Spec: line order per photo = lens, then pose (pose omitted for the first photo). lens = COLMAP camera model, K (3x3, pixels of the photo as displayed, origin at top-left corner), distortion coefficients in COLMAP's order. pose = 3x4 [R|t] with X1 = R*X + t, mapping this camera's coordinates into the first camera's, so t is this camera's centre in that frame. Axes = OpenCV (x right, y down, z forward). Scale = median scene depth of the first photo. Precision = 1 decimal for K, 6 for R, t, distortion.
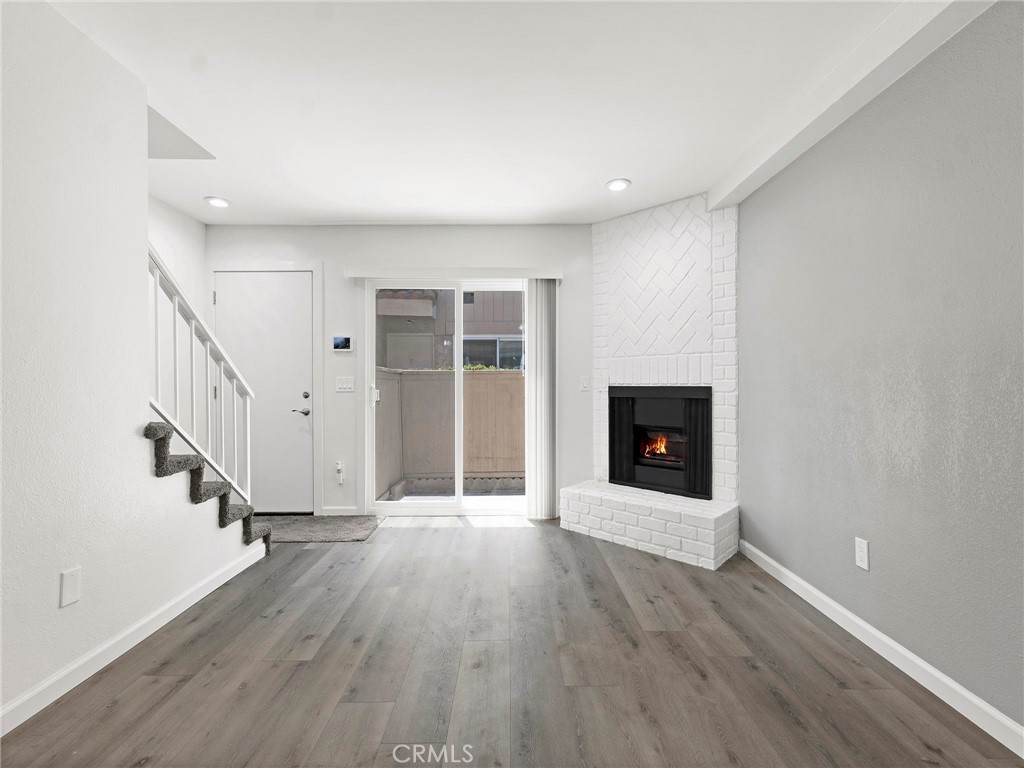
lens RADIAL K [[470.9, 0, 501.6], [0, 470.9, 384.1], [0, 0, 1]] dist [0.009769, -0.001238]
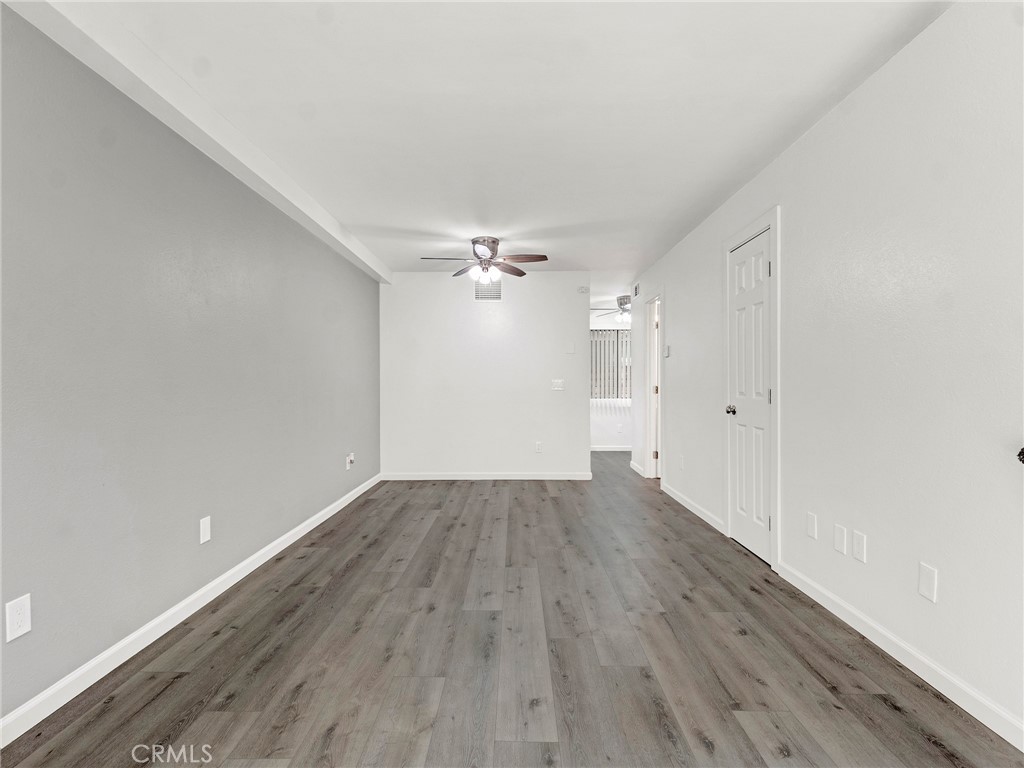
lens RADIAL K [[470.9, 0, 513.9], [0, 470.9, 386.5], [0, 0, 1]] dist [0.009769, -0.001238]
pose [[-0.999950, 0.005571, -0.008294, -0.005691], [0.005490, 0.999937, 0.009828, -0.004347], [0.008349, 0.009782, -0.999917, 1.070541]]
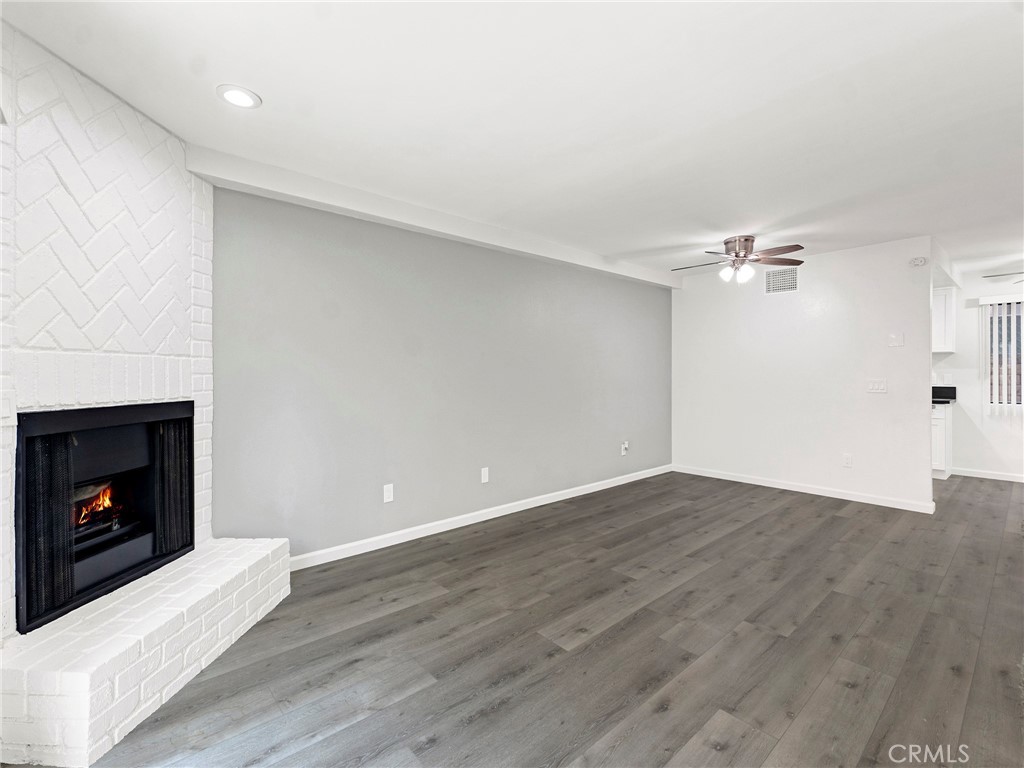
lens RADIAL K [[470.9, 0, 510.9], [0, 470.9, 388.4], [0, 0, 1]] dist [0.009769, -0.001238]
pose [[-0.671308, -0.014957, 0.741028, -0.462551], [0.008837, 0.999564, 0.028180, -0.030969], [-0.741126, 0.025466, -0.670883, 1.095218]]
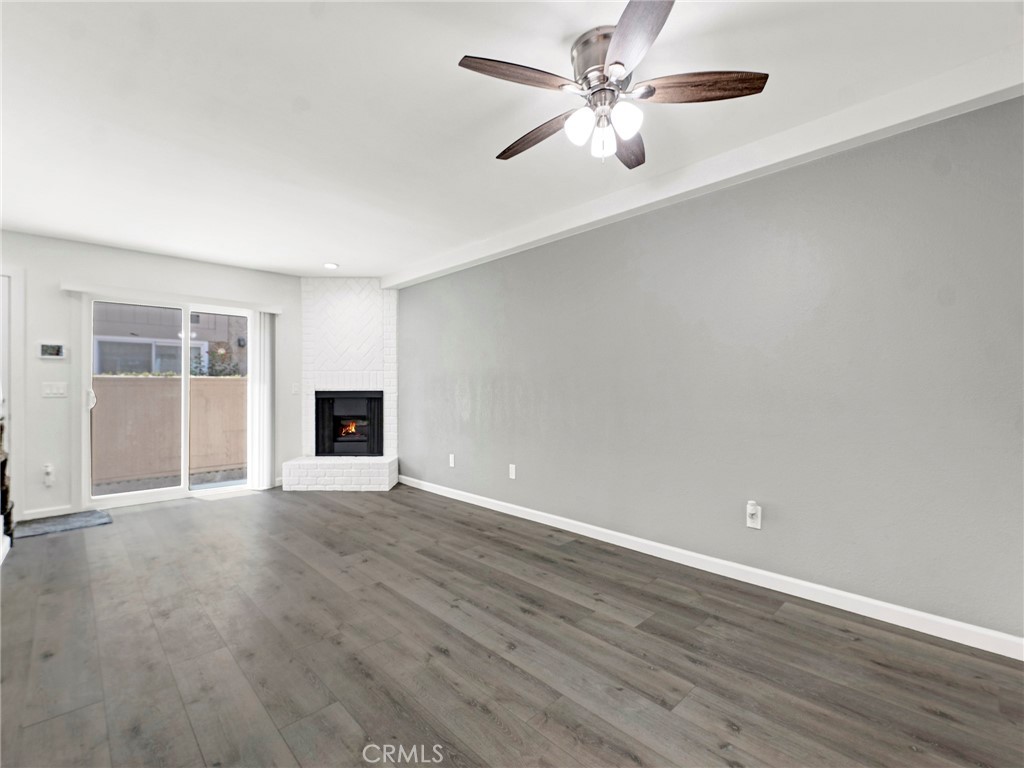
lens RADIAL K [[470.9, 0, 513.0], [0, 470.9, 391.9], [0, 0, 1]] dist [0.009769, -0.001238]
pose [[0.719402, -0.006233, 0.694566, -0.399976], [0.003202, 0.999979, 0.005657, 0.002629], [-0.694587, -0.001845, 0.719407, -0.554282]]
